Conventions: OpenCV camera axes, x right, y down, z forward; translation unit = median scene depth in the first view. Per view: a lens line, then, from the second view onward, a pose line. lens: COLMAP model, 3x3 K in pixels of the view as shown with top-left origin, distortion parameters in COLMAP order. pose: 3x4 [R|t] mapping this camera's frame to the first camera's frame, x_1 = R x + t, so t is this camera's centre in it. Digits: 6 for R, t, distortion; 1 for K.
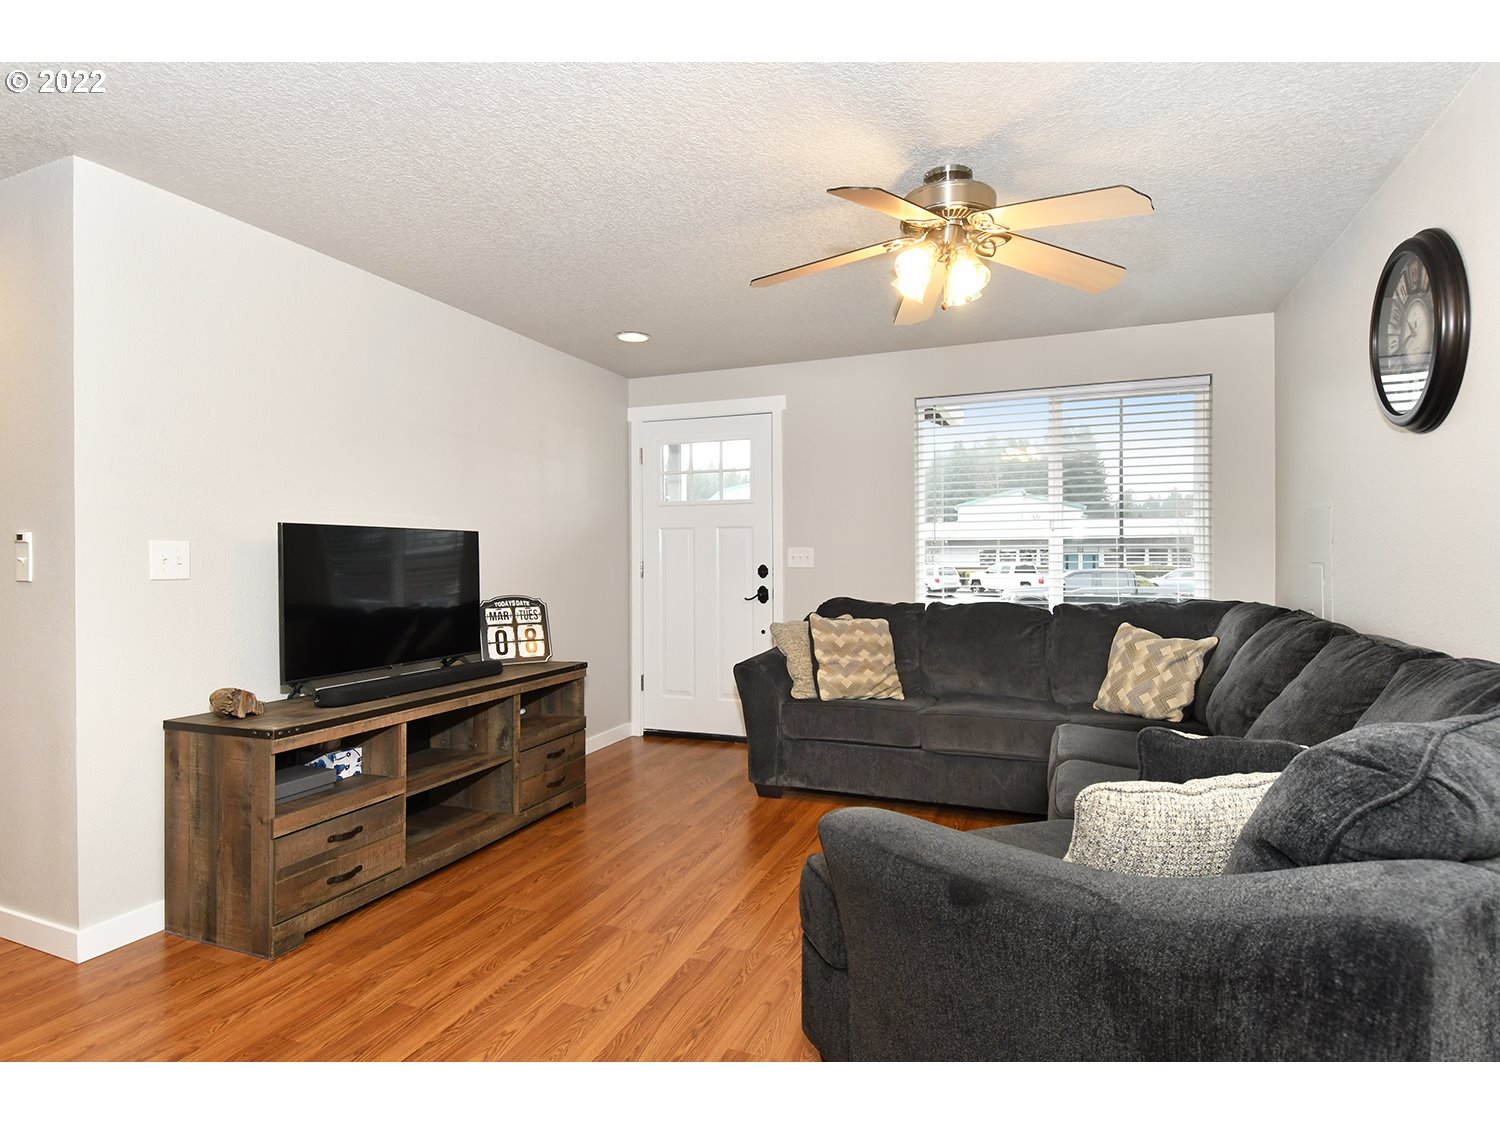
lens RADIAL K [[794.3, 0, 758.8], [0, 794.3, 554.4], [0, 0, 1]] dist [0.019728, -0.015446]
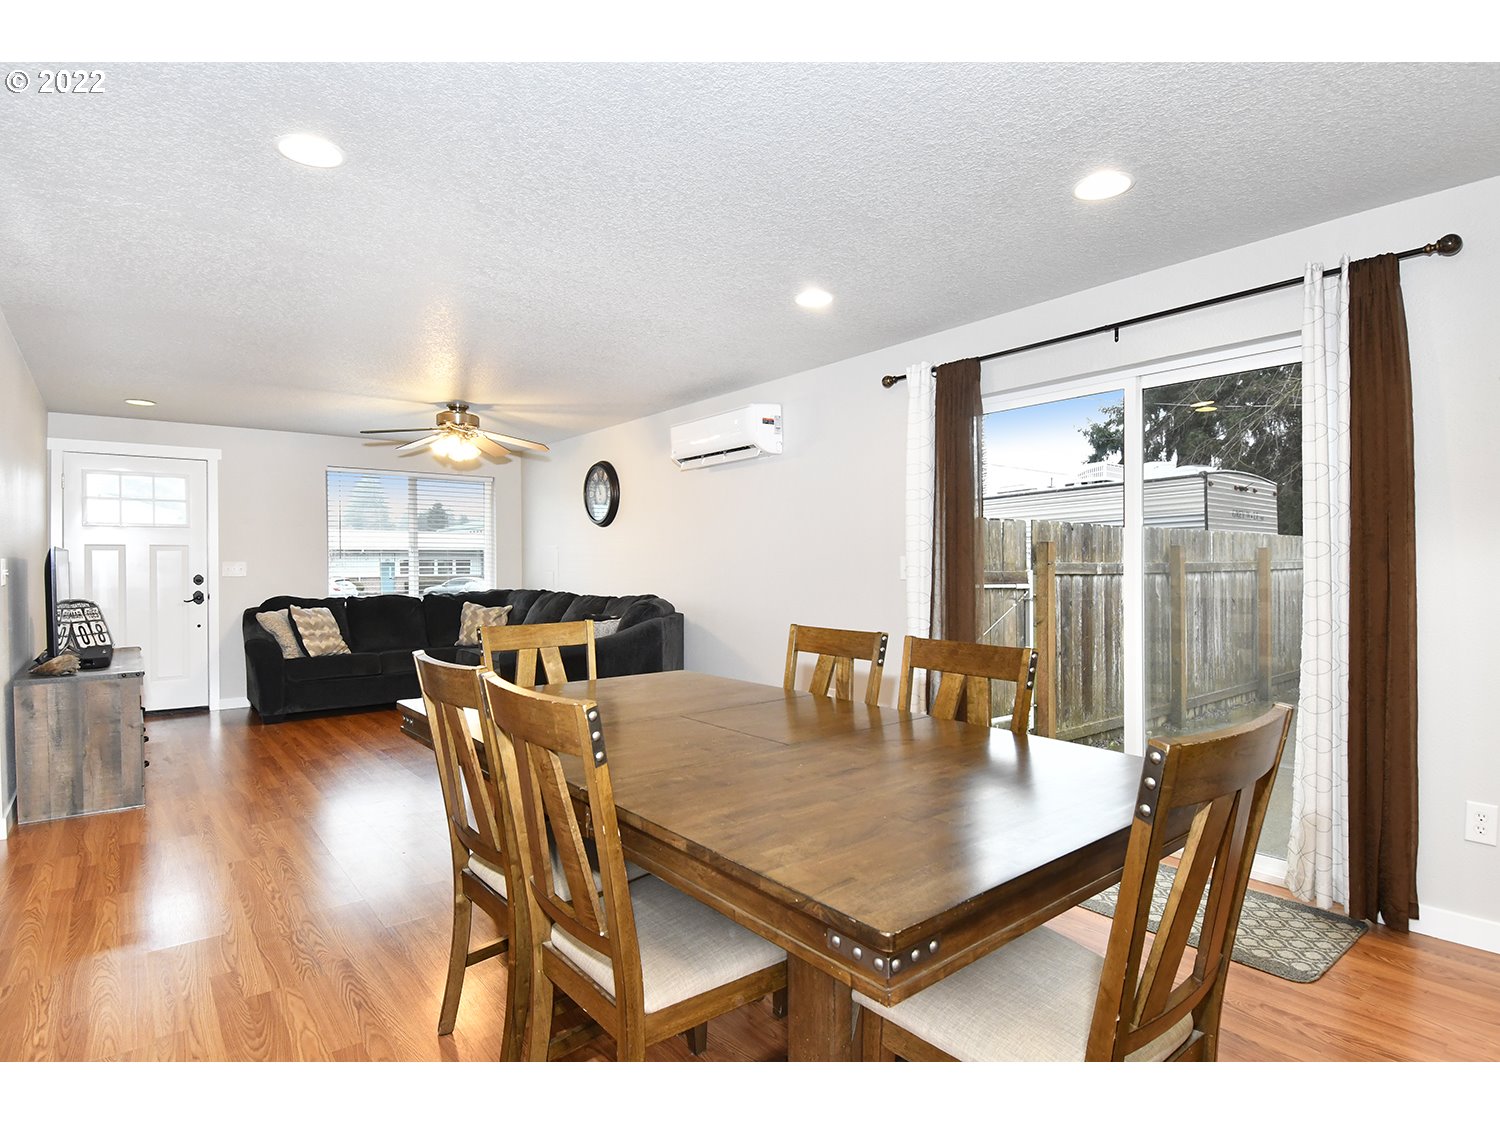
lens RADIAL K [[794.3, 0, 764.3], [0, 794.3, 564.3], [0, 0, 1]] dist [0.019728, -0.015446]
pose [[0.500023, -0.000325, 0.866012, -0.872033], [0.001431, 0.999999, -0.000451, -0.003479], [-0.866011, 0.001465, 0.500023, -0.614192]]
